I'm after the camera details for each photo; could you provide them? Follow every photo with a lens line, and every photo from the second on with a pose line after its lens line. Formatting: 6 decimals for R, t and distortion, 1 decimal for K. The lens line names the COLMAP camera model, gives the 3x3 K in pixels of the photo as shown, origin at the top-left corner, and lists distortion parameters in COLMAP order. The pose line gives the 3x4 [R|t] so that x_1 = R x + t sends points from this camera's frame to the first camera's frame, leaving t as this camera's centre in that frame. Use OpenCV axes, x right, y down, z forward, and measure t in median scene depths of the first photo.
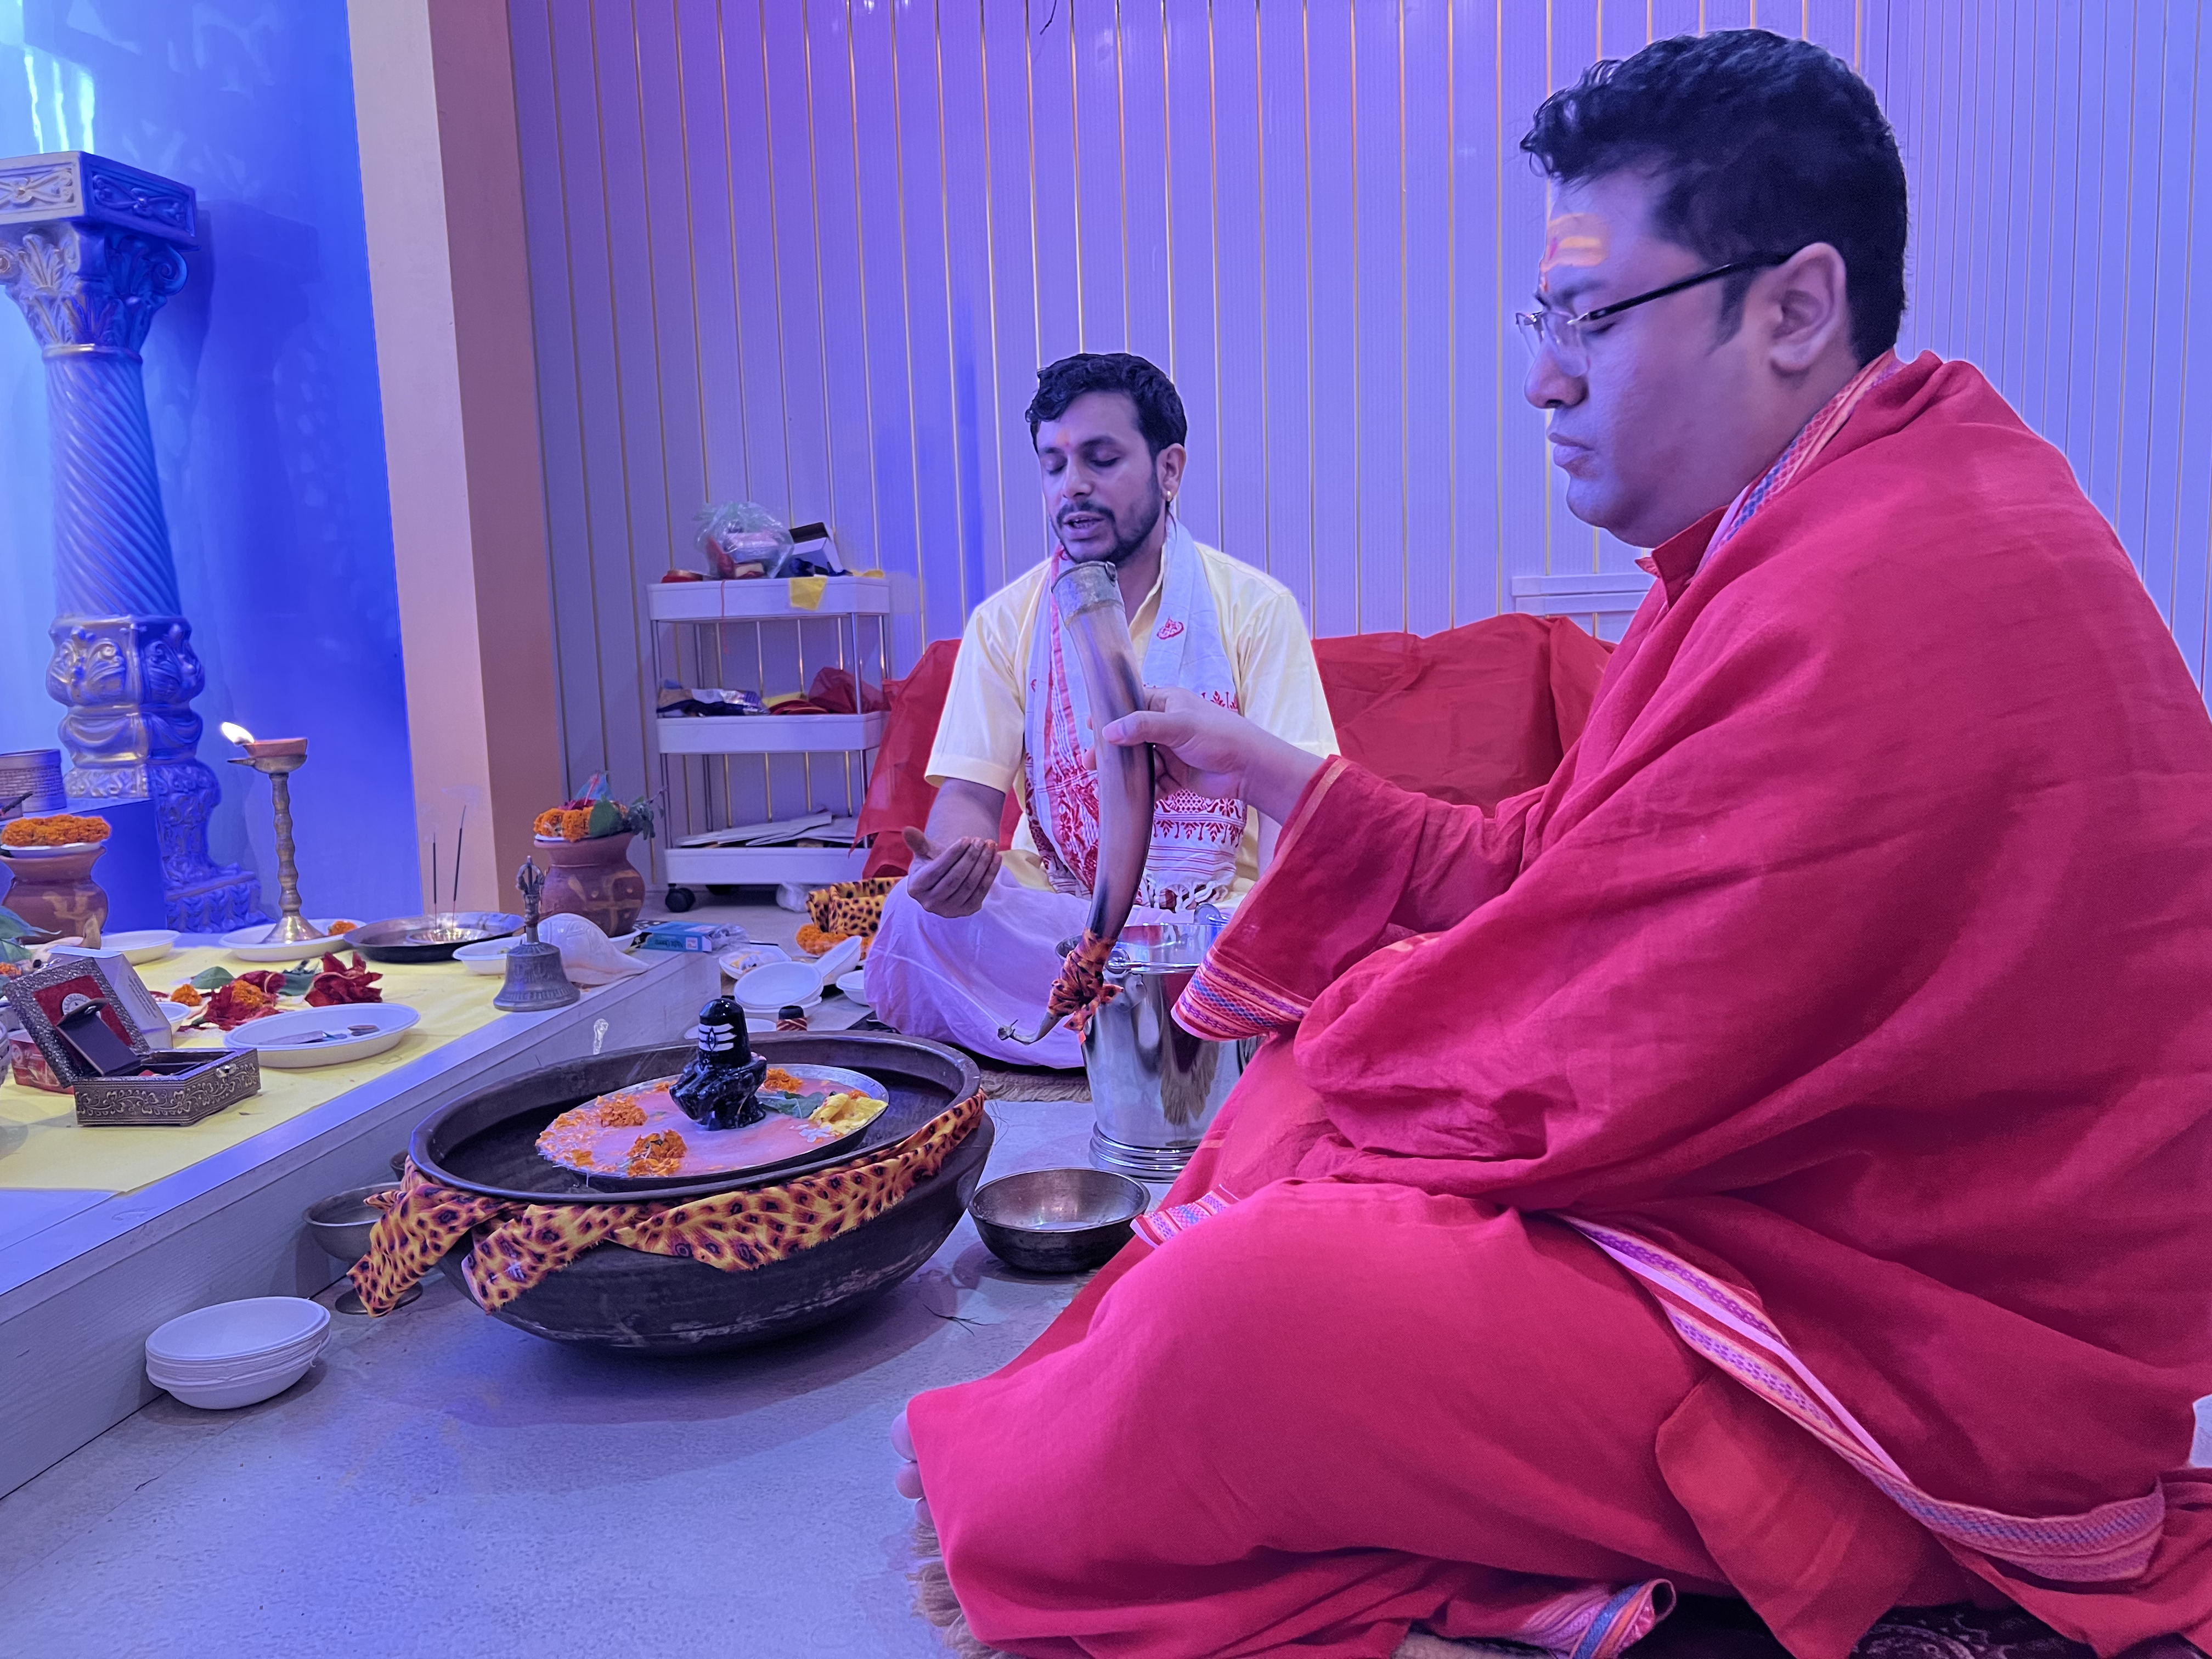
lens RADIAL K [[1703.3, 0, 1152.3], [0, 1703.3, 828.9], [0, 0, 1]] dist [0.006915, -0.003075]
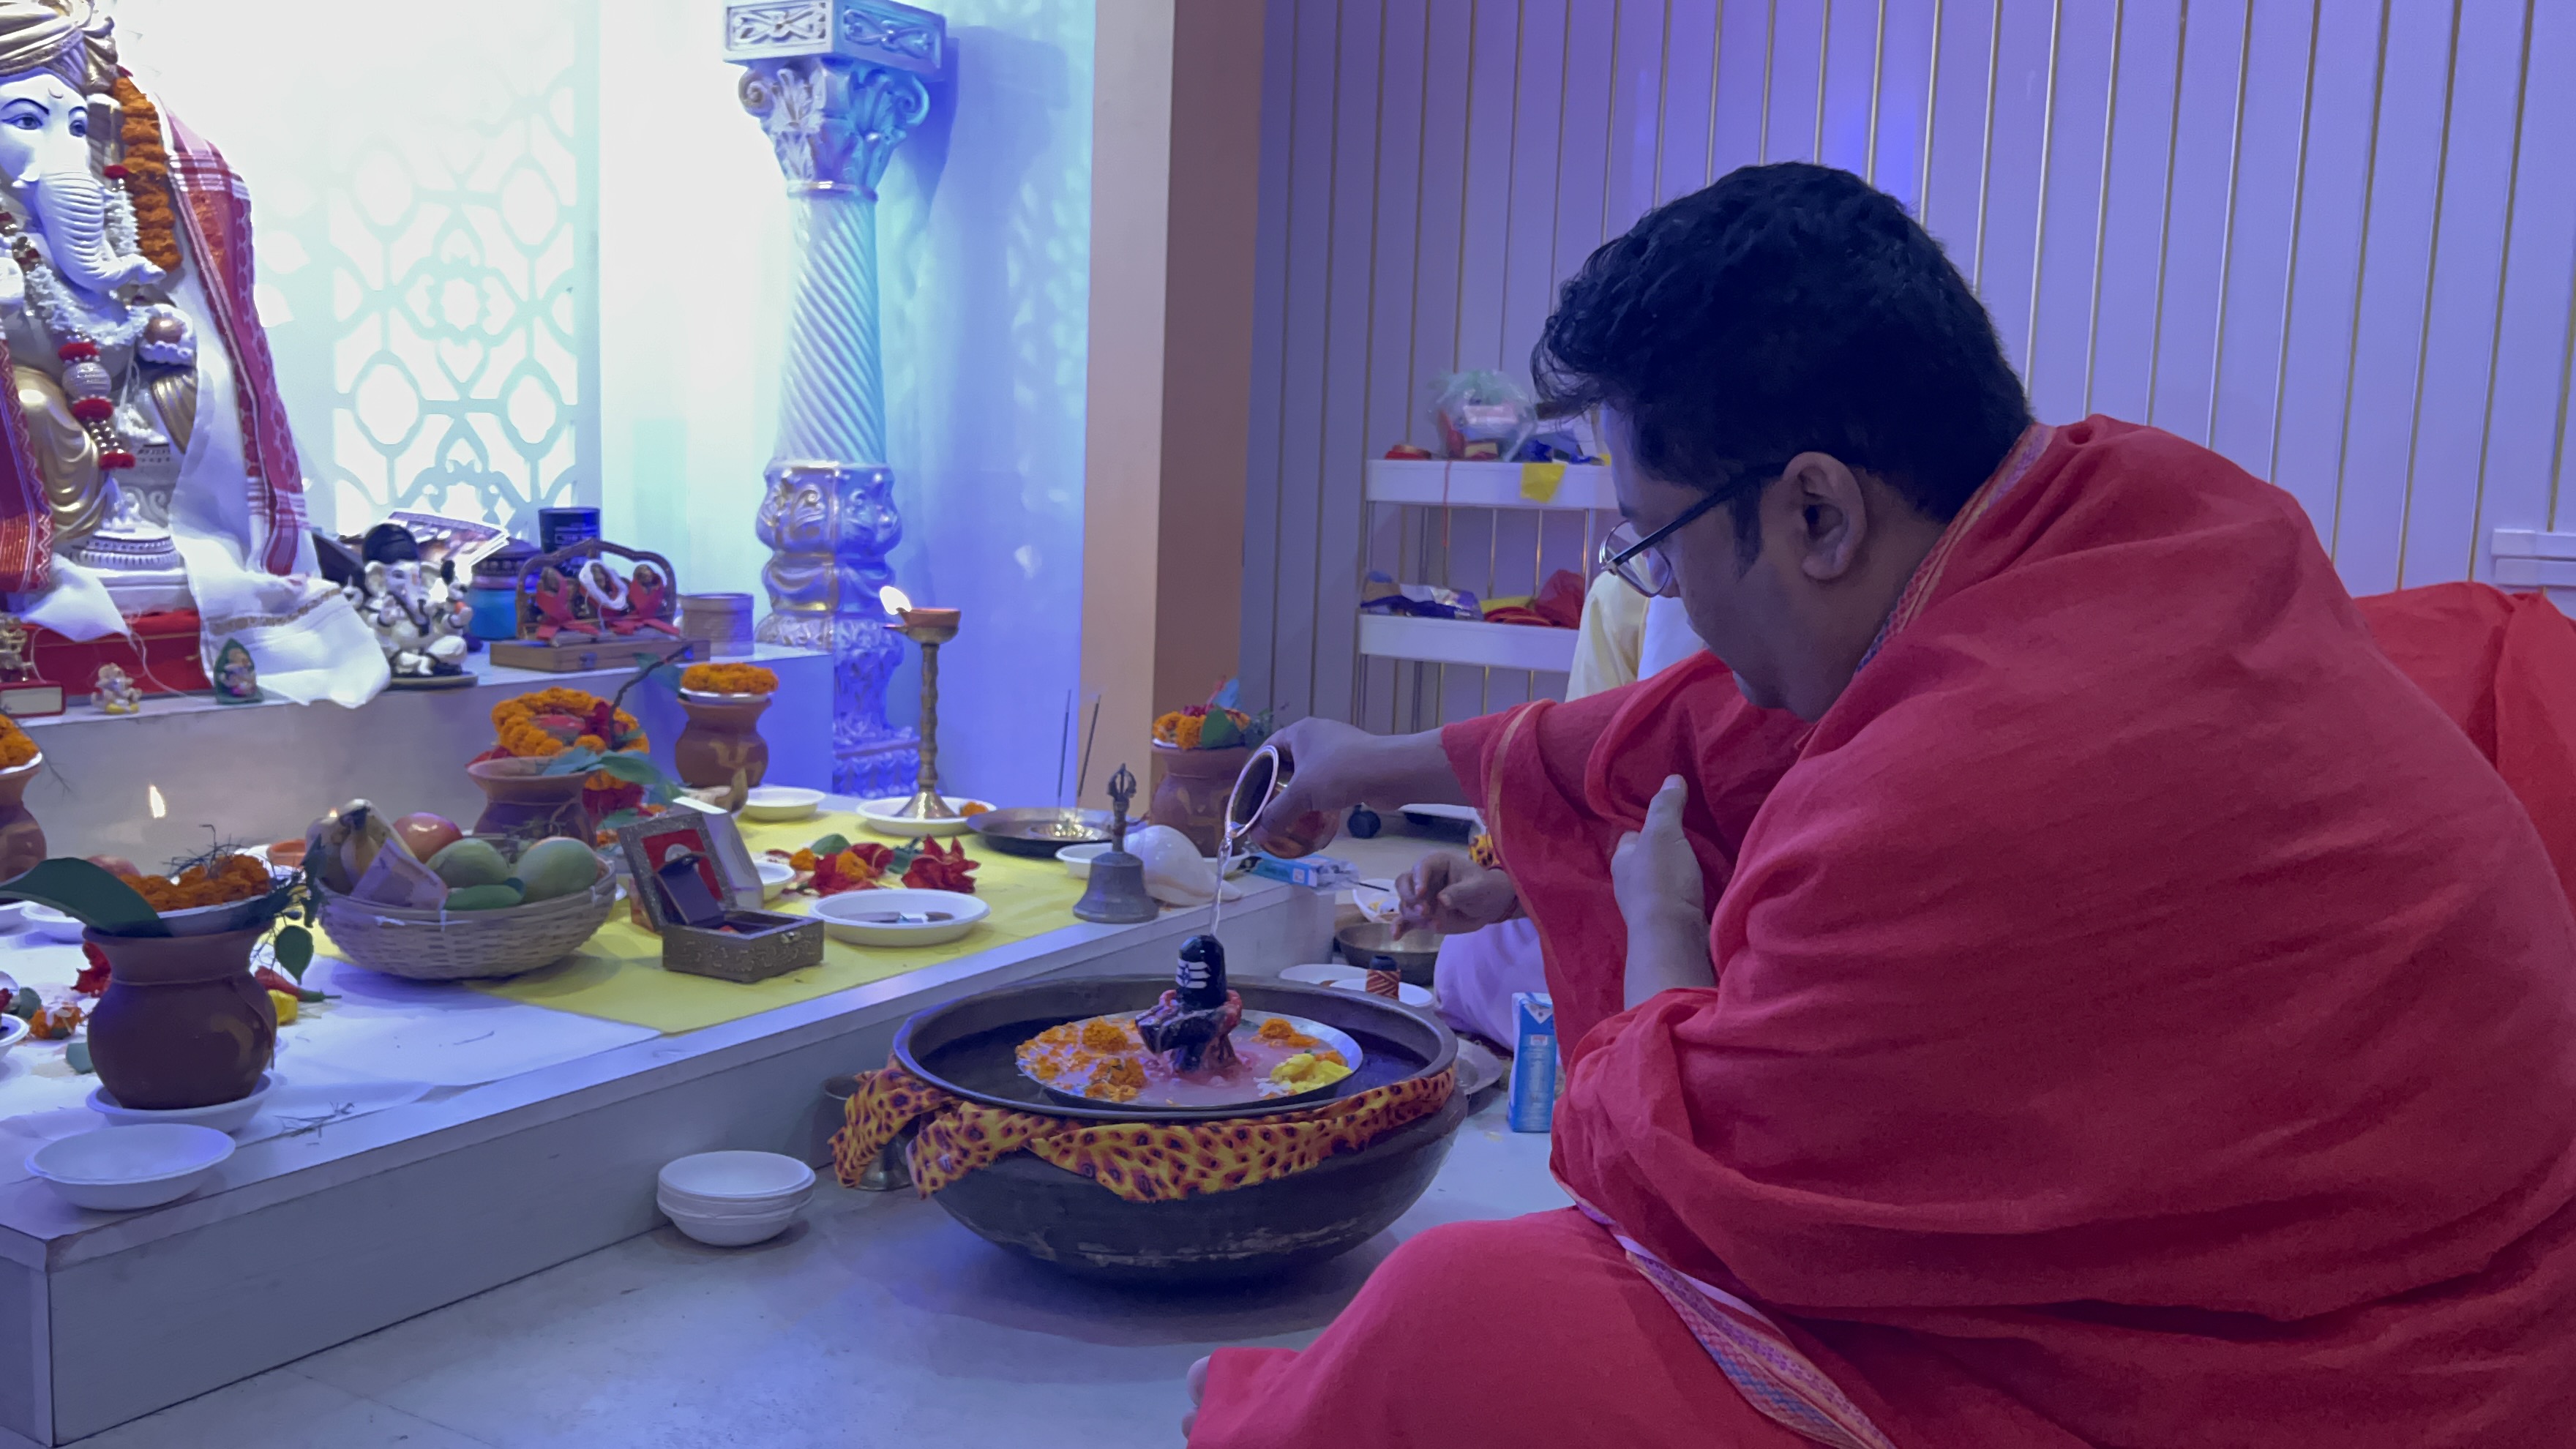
lens RADIAL K [[2257.0, 0, 1288.0], [0, 2257.0, 724.5], [0, 0, 1]] dist [0.129770, 0.000038]
pose [[0.922624, 0.112434, -0.368948, 0.266492], [-0.116320, 0.993142, 0.011773, -0.043983], [0.367741, 0.032055, 0.929375, -0.206514]]
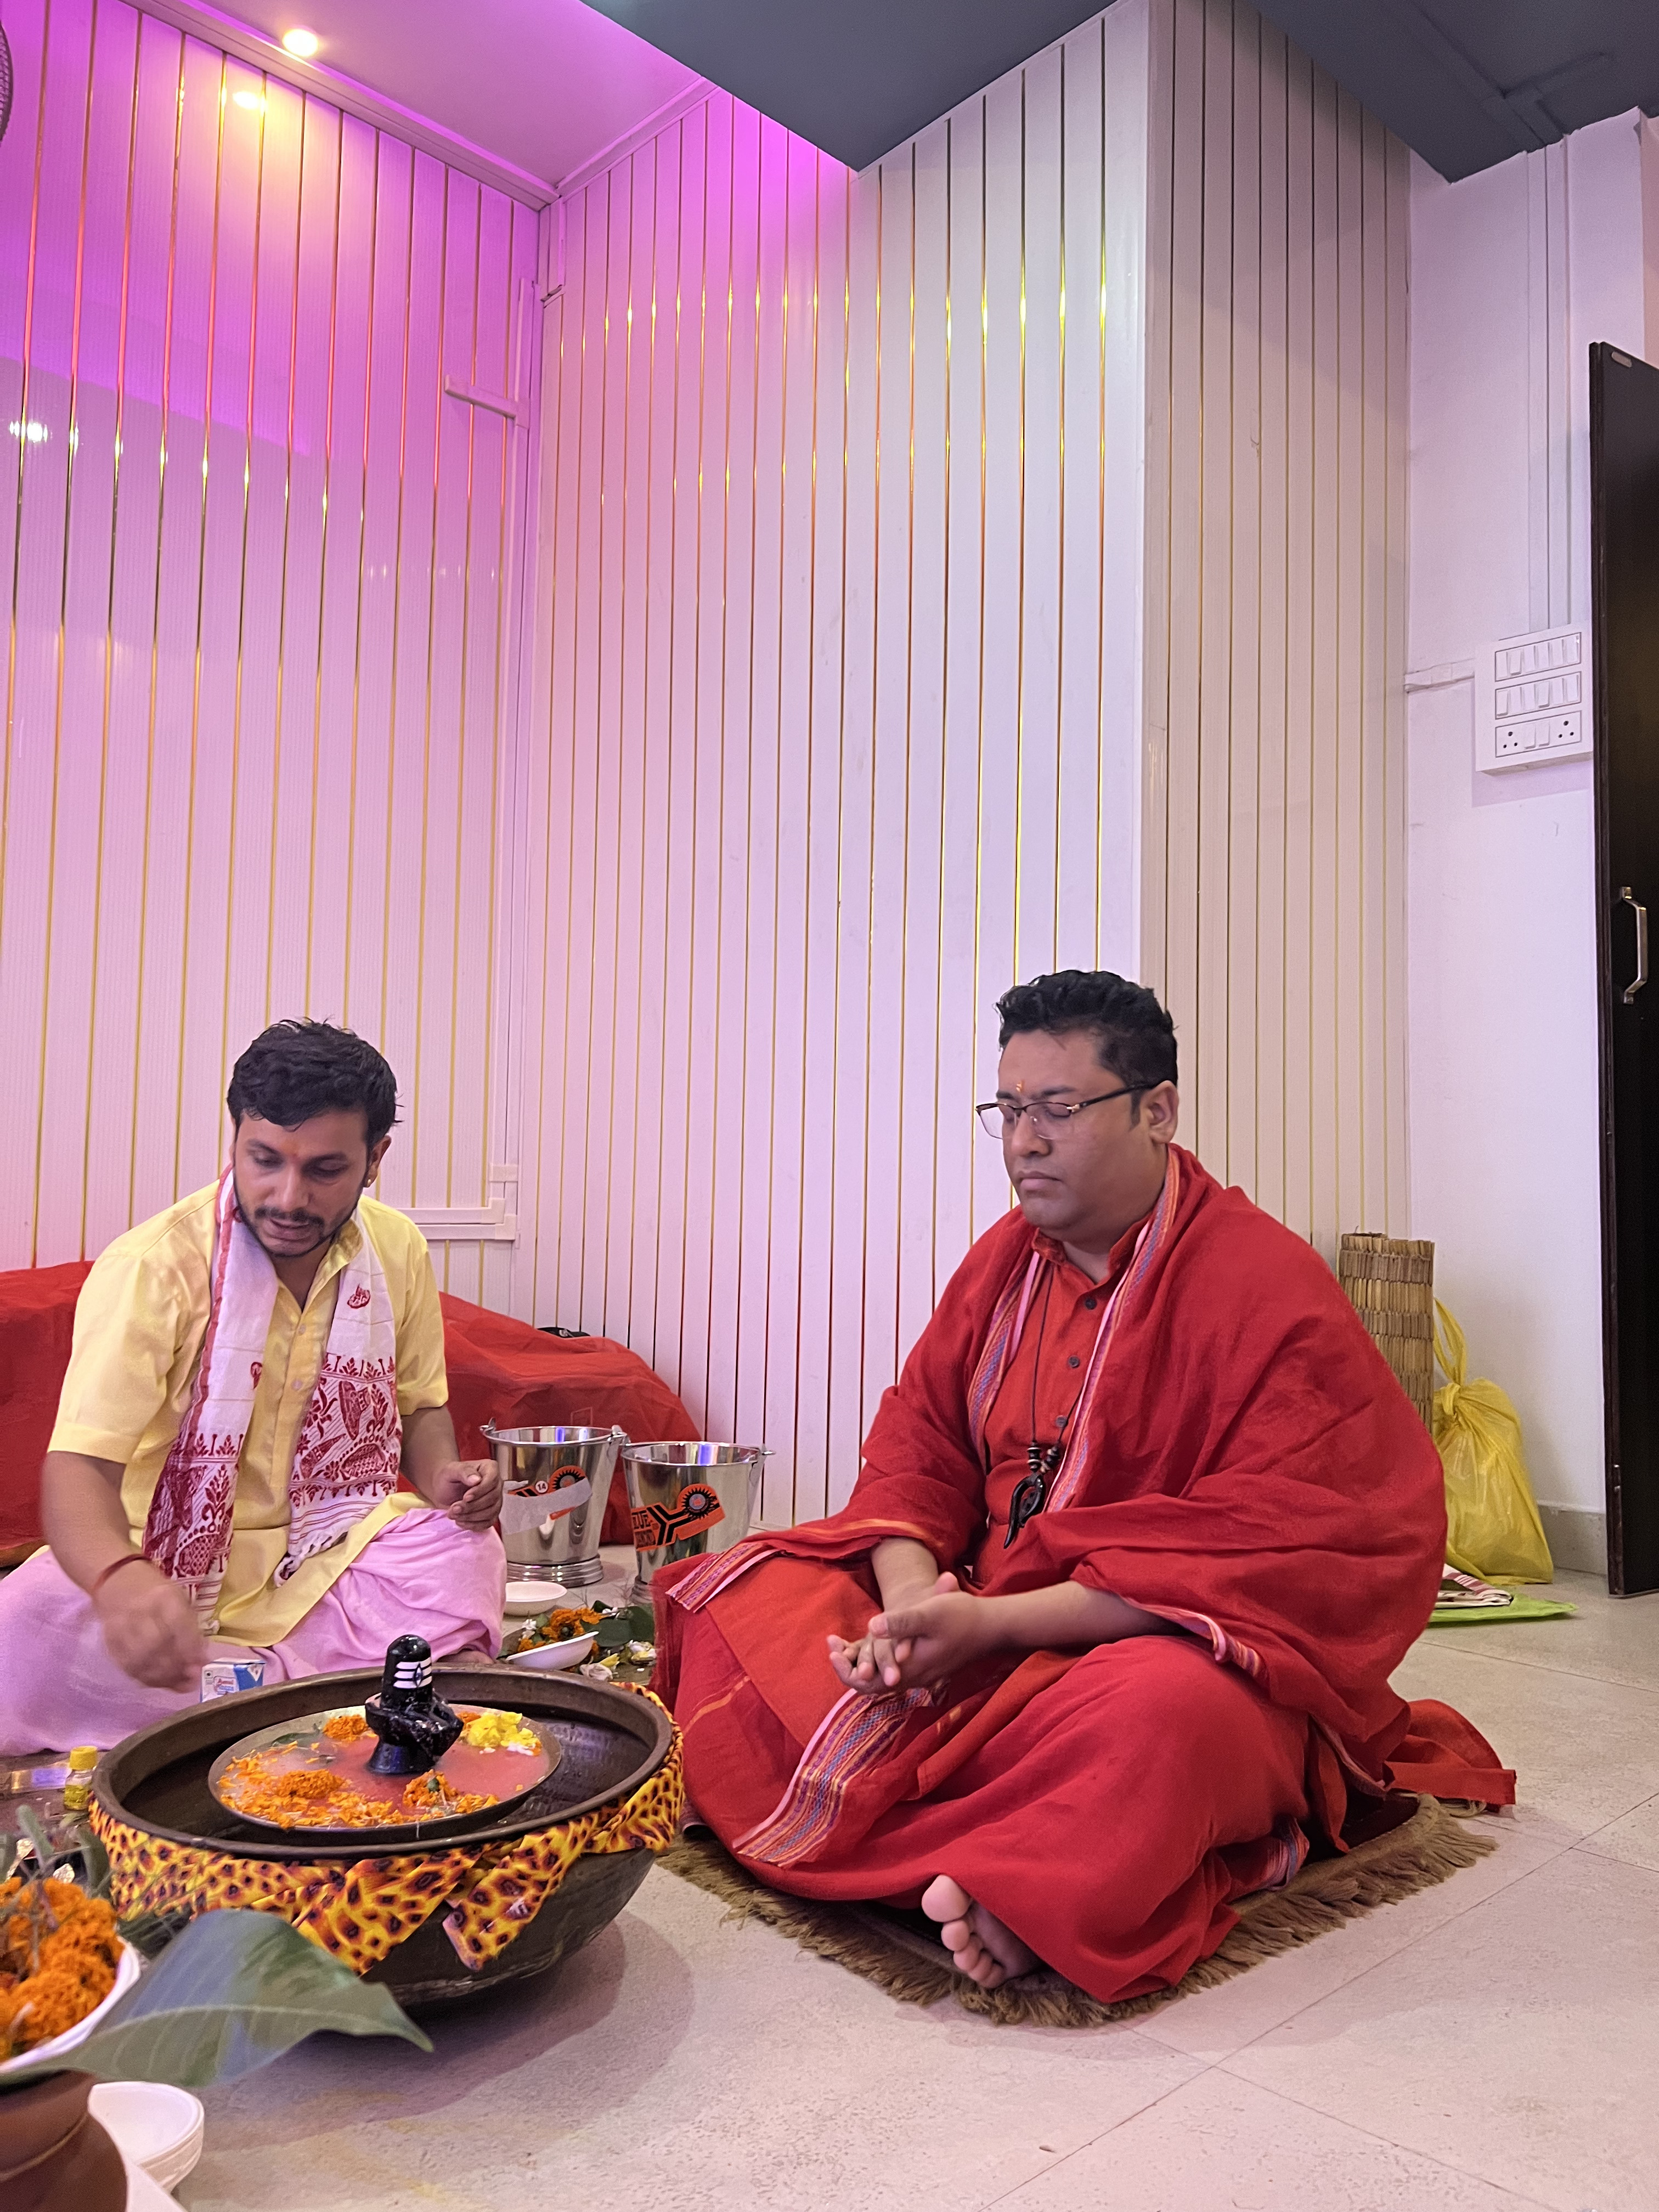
lens RADIAL K [[1448.8, 0, 829.5], [0, 1448.8, 1106.0], [0, 0, 1]] dist [-0.000001, -0.001249]
pose [[0.694949, 0.076872, 0.714938, -0.774216], [0.122212, 0.967176, -0.222788, 0.004779], [-0.708597, 0.242200, 0.662743, 0.135532]]
